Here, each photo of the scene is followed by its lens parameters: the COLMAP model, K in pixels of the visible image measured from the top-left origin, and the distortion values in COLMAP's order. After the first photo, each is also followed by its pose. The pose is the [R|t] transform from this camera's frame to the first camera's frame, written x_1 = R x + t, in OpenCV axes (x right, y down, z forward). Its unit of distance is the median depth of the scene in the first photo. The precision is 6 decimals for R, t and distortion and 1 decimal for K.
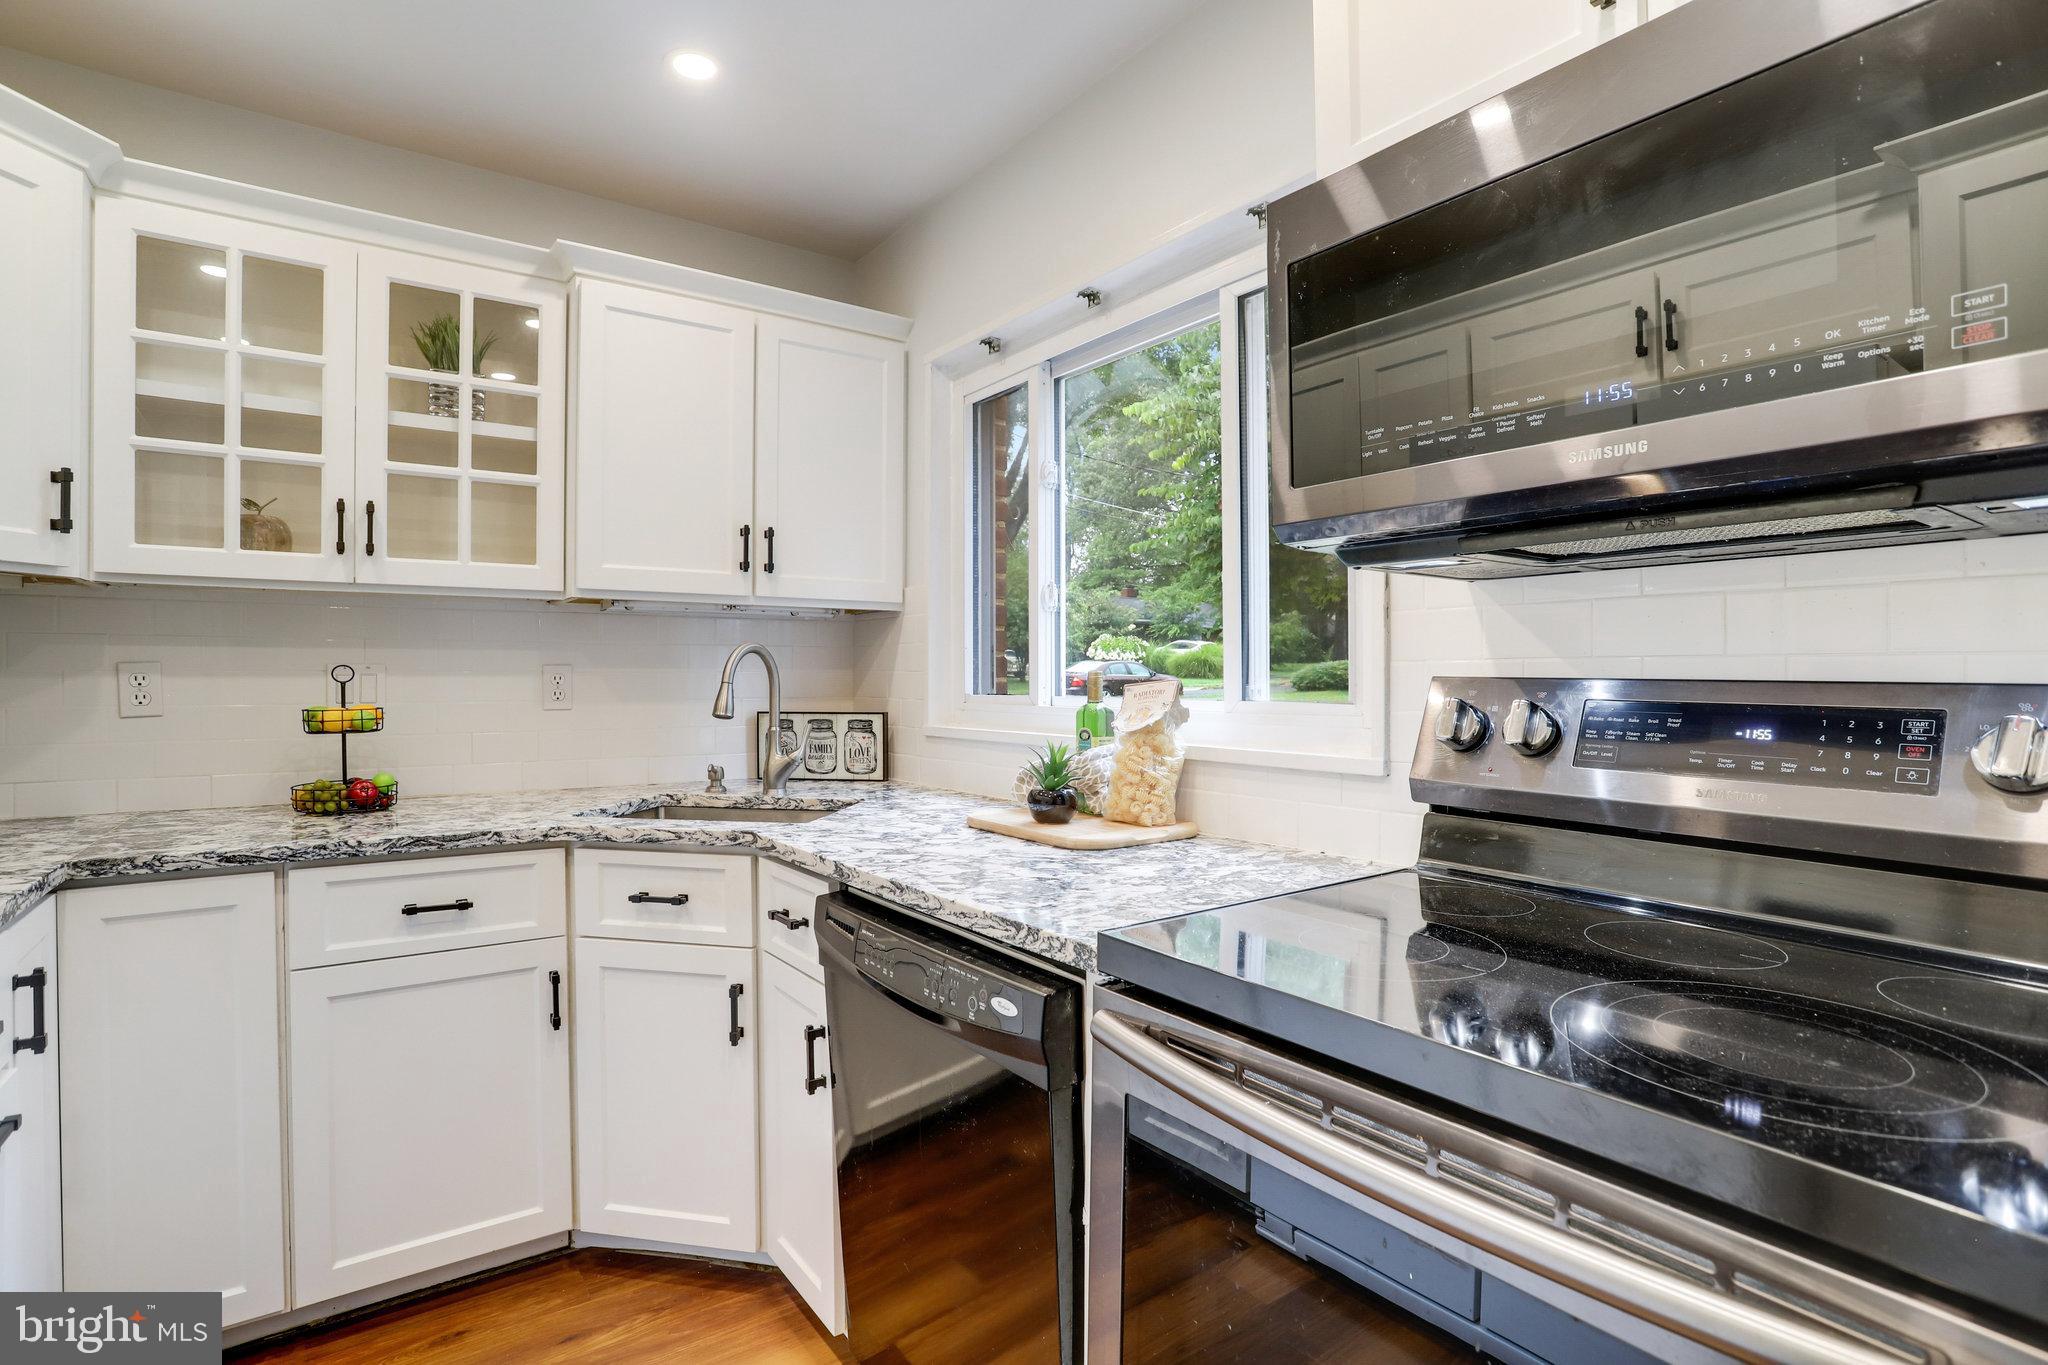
lens RADIAL K [[1001.3, 0, 1025.3], [0, 1001.3, 662.5], [0, 0, 1]] dist [-0.066437, 0.032206]
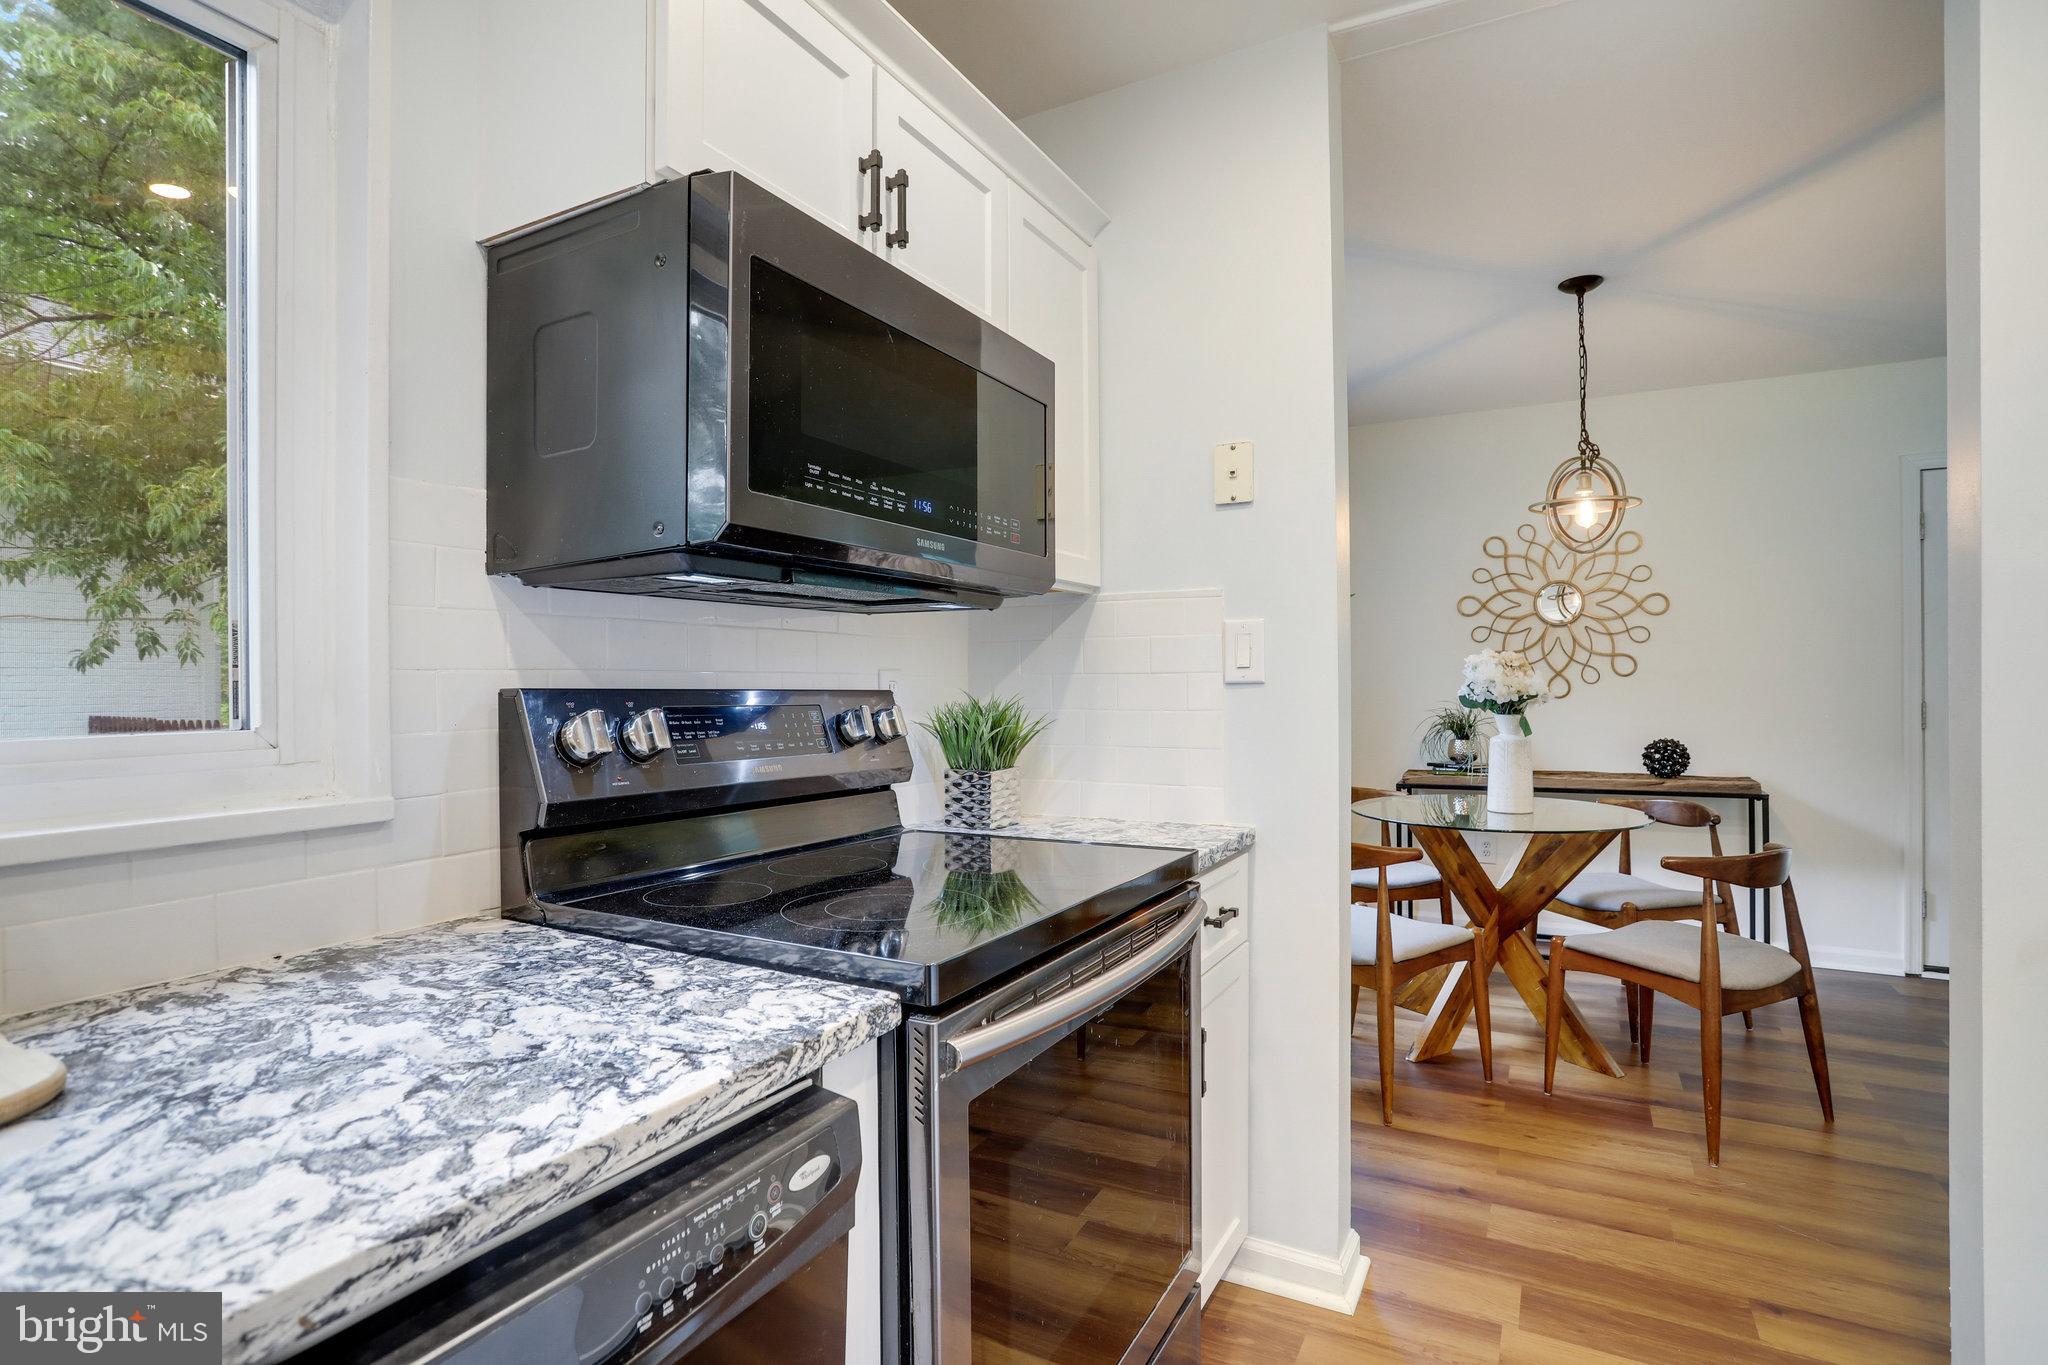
lens RADIAL K [[1006.9, 0, 1027.5], [0, 1006.9, 677.7], [0, 0, 1]] dist [-0.071965, 0.028376]
pose [[-0.431508, 0.007923, 0.902075, -0.695431], [-0.003990, 0.999935, -0.010691, 0.013489], [-0.902100, -0.008213, -0.431448, 1.150505]]
